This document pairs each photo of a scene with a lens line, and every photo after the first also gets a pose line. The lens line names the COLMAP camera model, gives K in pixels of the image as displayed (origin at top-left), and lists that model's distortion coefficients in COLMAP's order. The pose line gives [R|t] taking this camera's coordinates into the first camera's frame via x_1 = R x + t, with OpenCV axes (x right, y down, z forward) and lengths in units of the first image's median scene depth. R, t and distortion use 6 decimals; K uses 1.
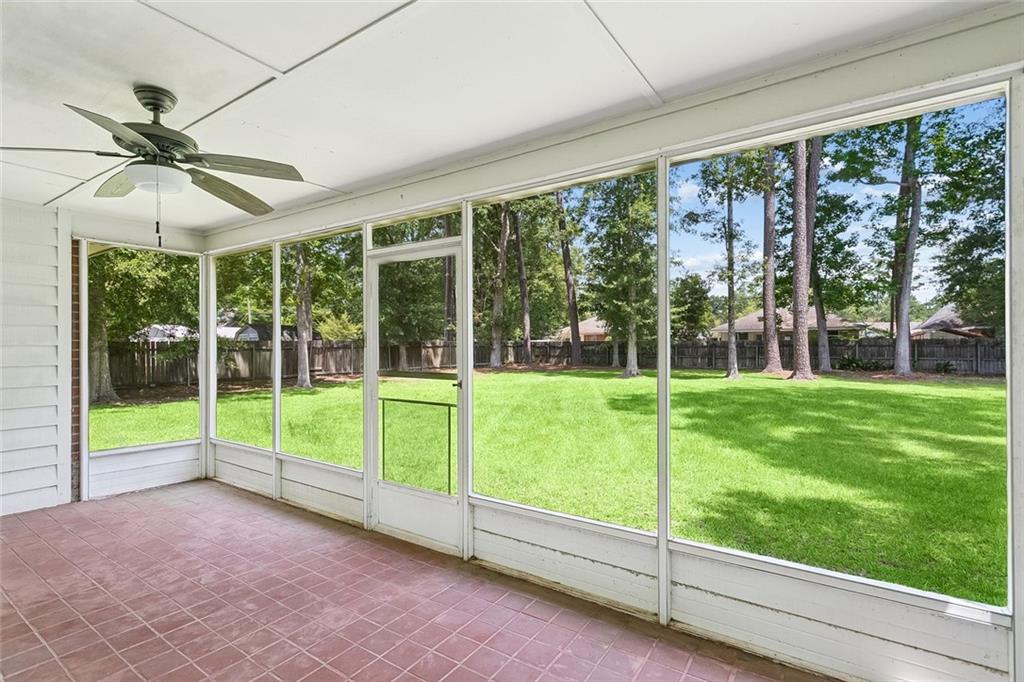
lens RADIAL K [[490.4, 0, 508.6], [0, 490.4, 352.8], [0, 0, 1]] dist [0.001781, 0.000438]
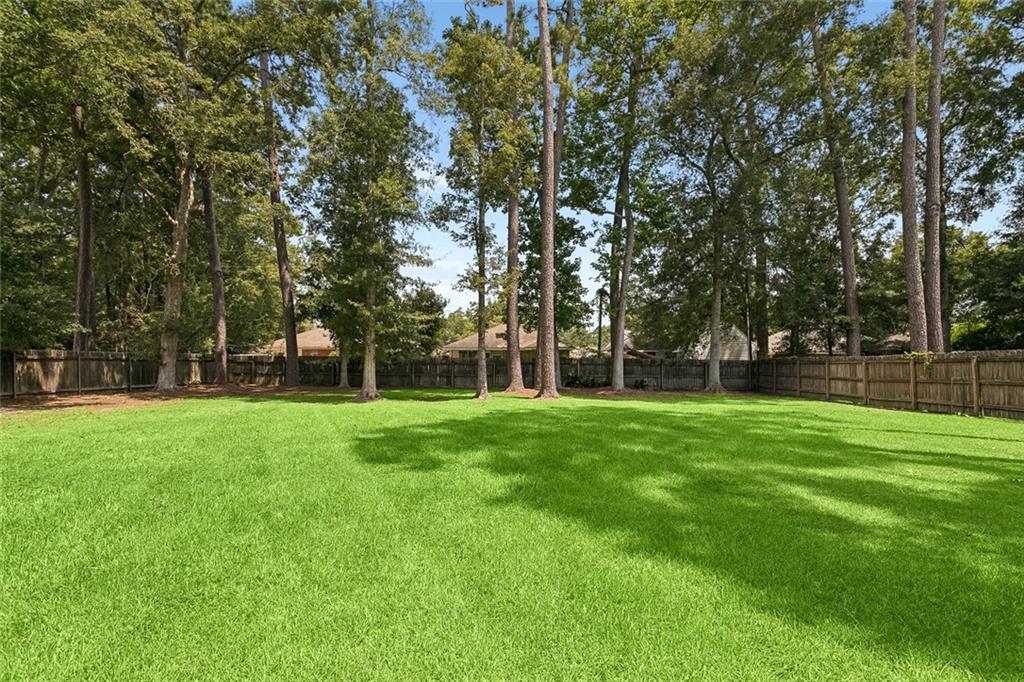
lens RADIAL K [[490.4, 0, 508.6], [0, 490.4, 352.8], [0, 0, 1]] dist [0.001781, 0.000438]
pose [[0.849545, 0.022243, 0.527048, 0.021422], [-0.001755, 0.999224, -0.039341, 0.003042], [-0.527514, 0.032497, 0.848925, 0.184499]]
